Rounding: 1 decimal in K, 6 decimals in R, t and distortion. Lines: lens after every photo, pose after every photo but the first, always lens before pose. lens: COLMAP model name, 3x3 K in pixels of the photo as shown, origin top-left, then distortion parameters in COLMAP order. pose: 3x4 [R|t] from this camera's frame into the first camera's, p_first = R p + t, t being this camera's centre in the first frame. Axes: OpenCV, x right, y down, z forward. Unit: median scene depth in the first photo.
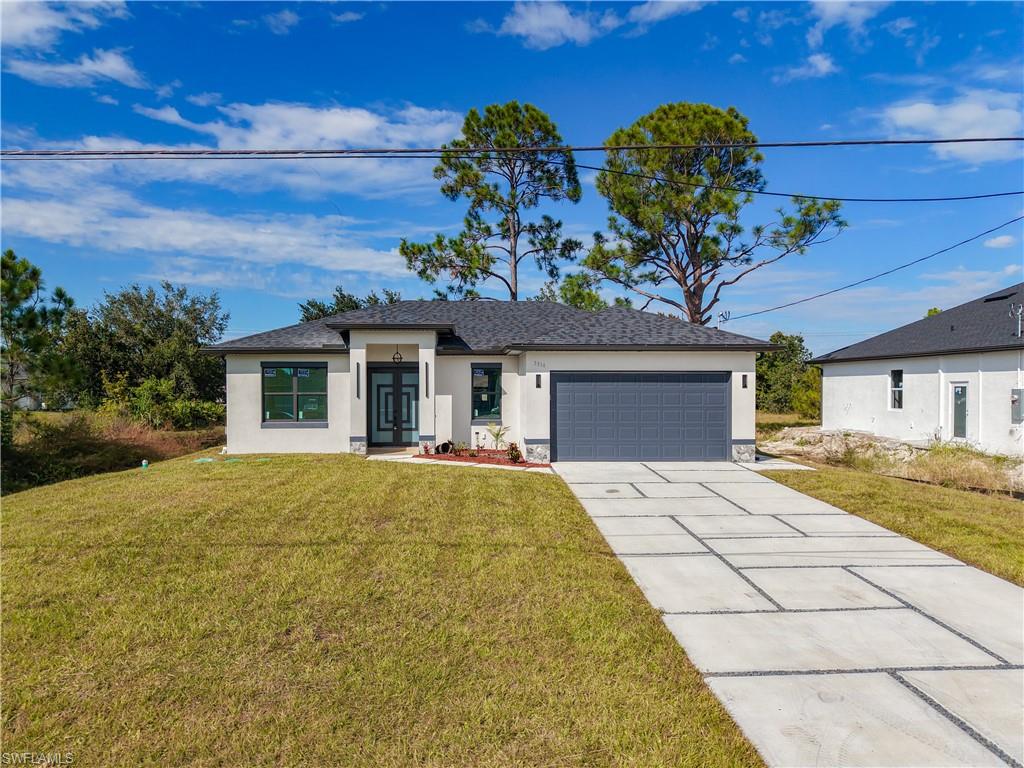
lens RADIAL K [[697.2, 0, 510.6], [0, 697.2, 405.0], [0, 0, 1]] dist [0.019405, -0.015973]
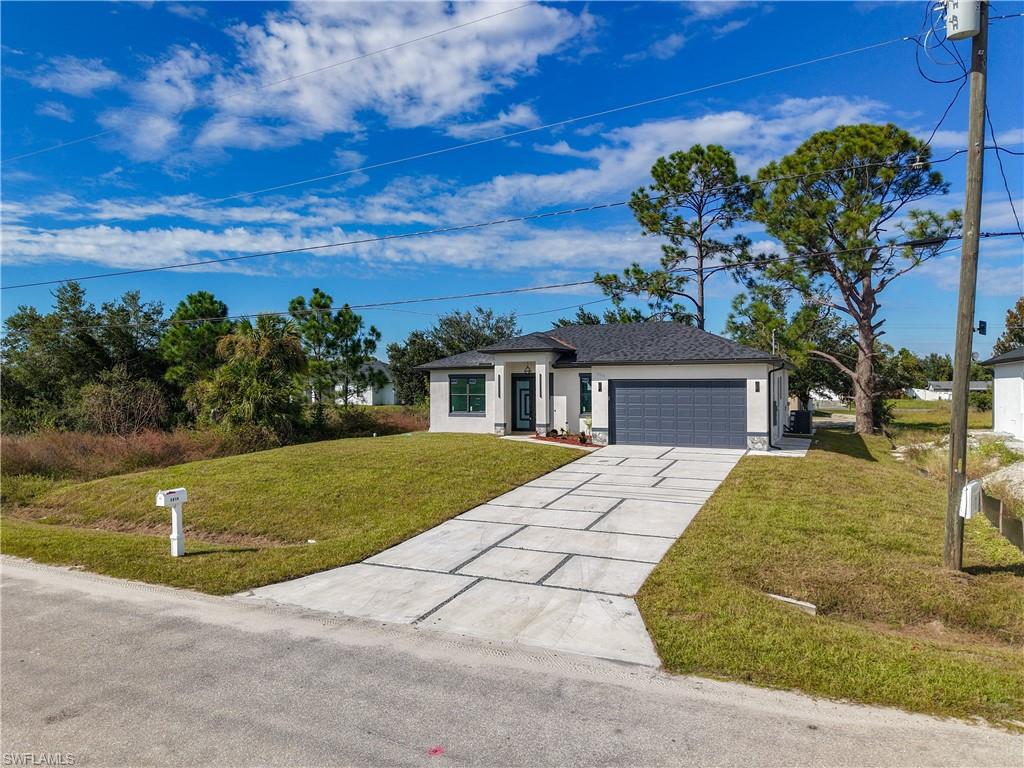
lens RADIAL K [[697.2, 0, 512.9], [0, 697.2, 400.1], [0, 0, 1]] dist [0.019405, -0.015973]
pose [[0.884169, 0.006897, -0.467116, 0.495883], [-0.009445, 0.999951, -0.003113, -0.001007], [0.467071, 0.007165, 0.884191, -0.307790]]
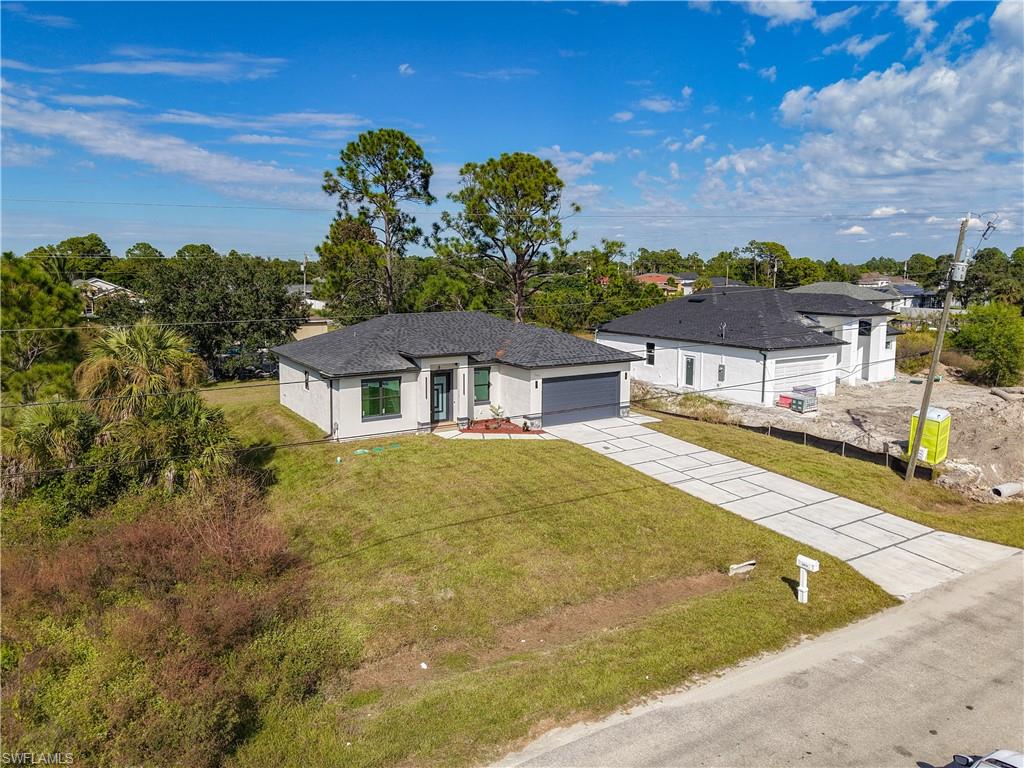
lens RADIAL K [[697.2, 0, 496.3], [0, 697.2, 377.4], [0, 0, 1]] dist [0.019405, -0.015973]
pose [[0.881012, -0.068318, 0.468136, -0.795530], [0.006350, 0.991137, 0.132693, -0.260971], [-0.473052, -0.113931, 0.873637, -0.448653]]
